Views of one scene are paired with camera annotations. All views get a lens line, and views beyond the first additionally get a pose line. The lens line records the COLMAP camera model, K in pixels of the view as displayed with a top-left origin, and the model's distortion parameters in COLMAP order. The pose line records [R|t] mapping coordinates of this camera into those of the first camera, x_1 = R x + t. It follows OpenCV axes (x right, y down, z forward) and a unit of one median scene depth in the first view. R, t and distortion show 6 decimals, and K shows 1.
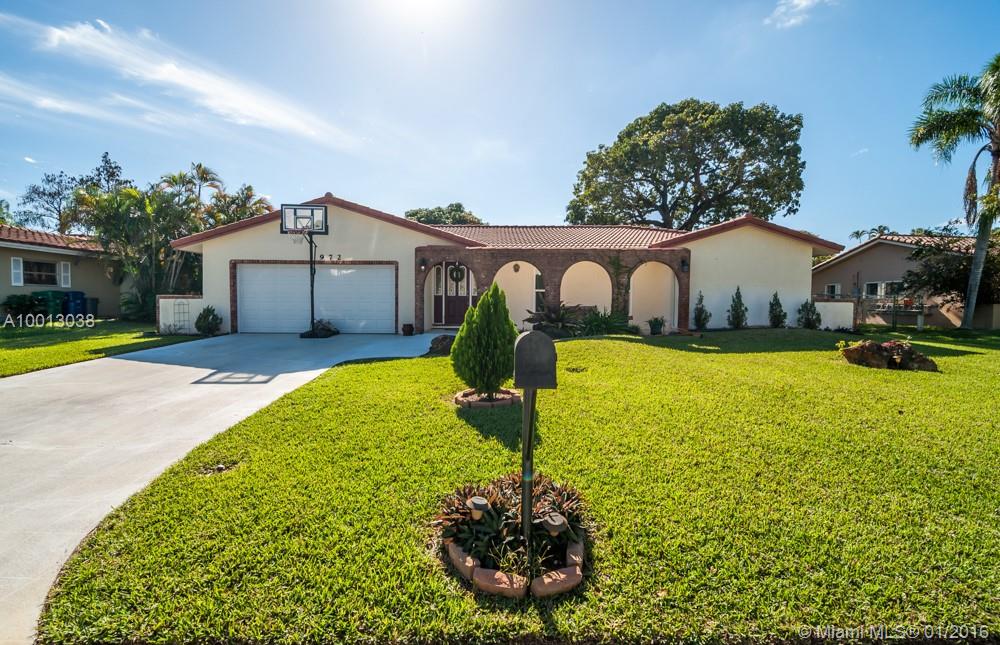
lens RADIAL K [[437.4, 0, 499.8], [0, 437.4, 323.0], [0, 0, 1]] dist [-0.013242, -0.000767]
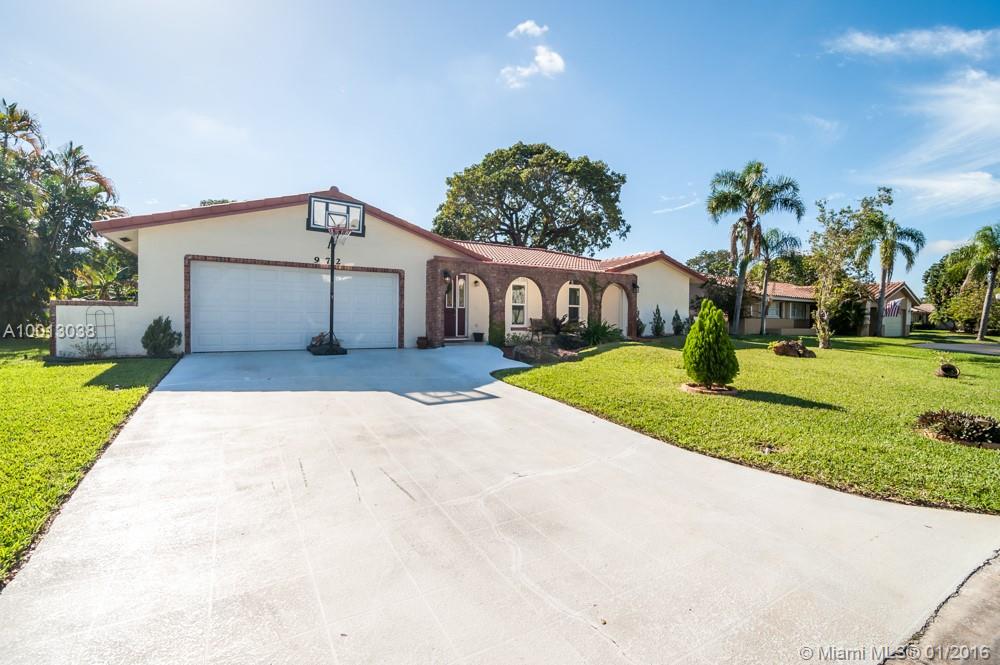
lens RADIAL K [[433.5, 0, 500.0], [0, 433.5, 329.6], [0, 0, 1]] dist [-0.015185, -0.000257]
pose [[0.865805, -0.008304, 0.500313, -0.520474], [0.014344, 0.999863, -0.008227, -0.002998], [-0.500176, 0.014299, 0.865806, 0.092024]]
